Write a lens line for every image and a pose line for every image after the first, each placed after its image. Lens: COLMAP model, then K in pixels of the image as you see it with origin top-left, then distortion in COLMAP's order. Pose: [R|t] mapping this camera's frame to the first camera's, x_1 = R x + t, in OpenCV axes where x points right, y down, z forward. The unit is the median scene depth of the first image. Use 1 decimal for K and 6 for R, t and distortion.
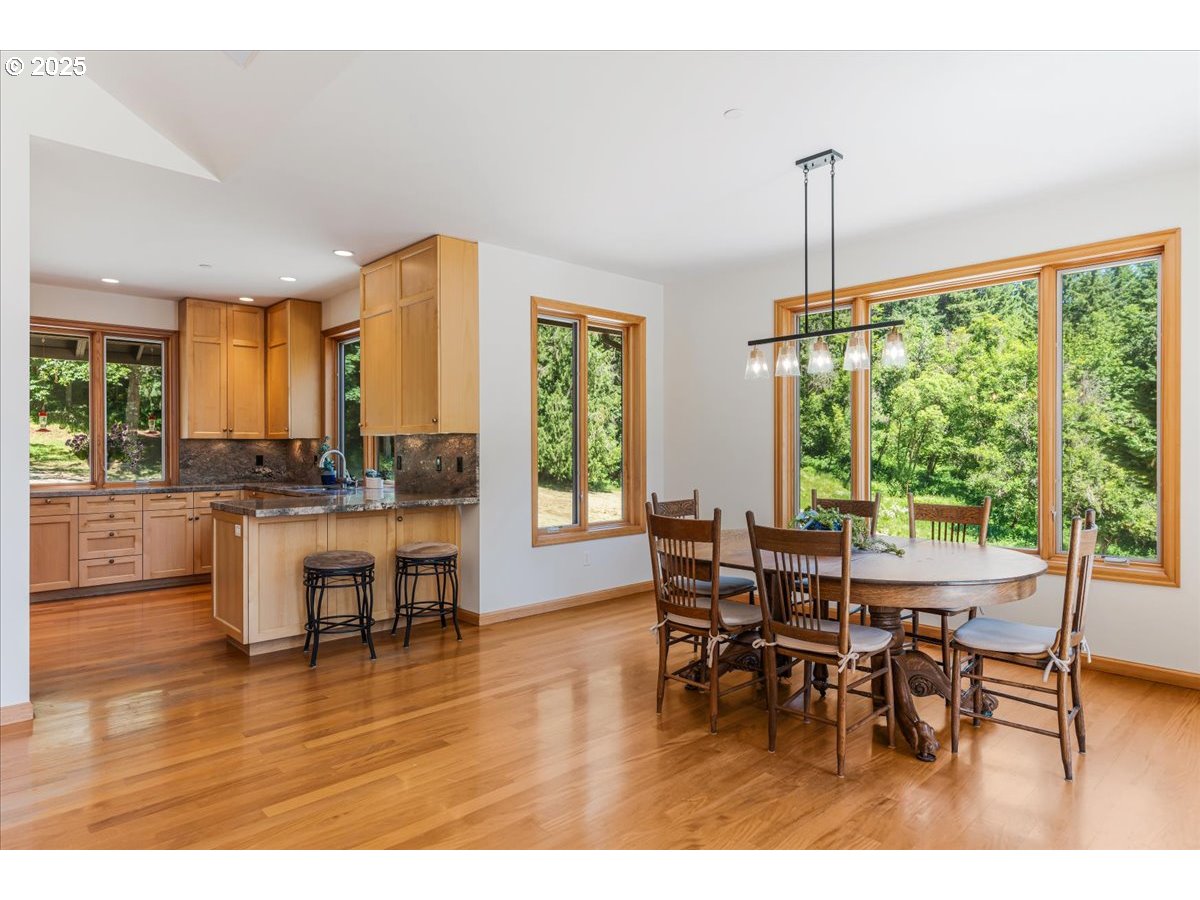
lens RADIAL K [[714.4, 0, 597.3], [0, 714.4, 457.7], [0, 0, 1]] dist [0.008959, 0.001452]
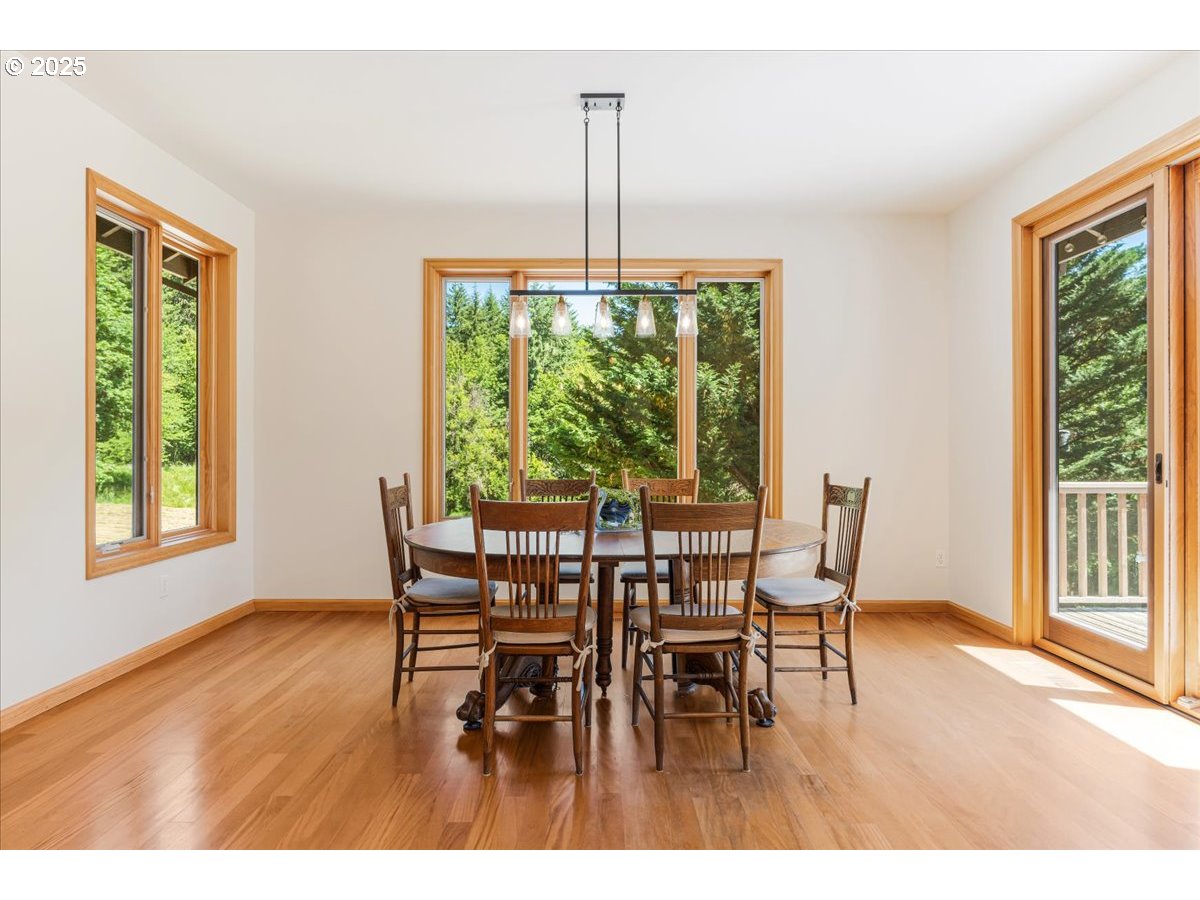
lens RADIAL K [[681.1, 0, 605.2], [0, 681.1, 450.3], [0, 0, 1]] dist [-0.001981, -0.001364]
pose [[0.678990, -0.000609, 0.734147, -0.209892], [0.006603, 0.999964, -0.005277, 0.020319], [-0.734118, 0.008431, 0.678970, 0.270968]]
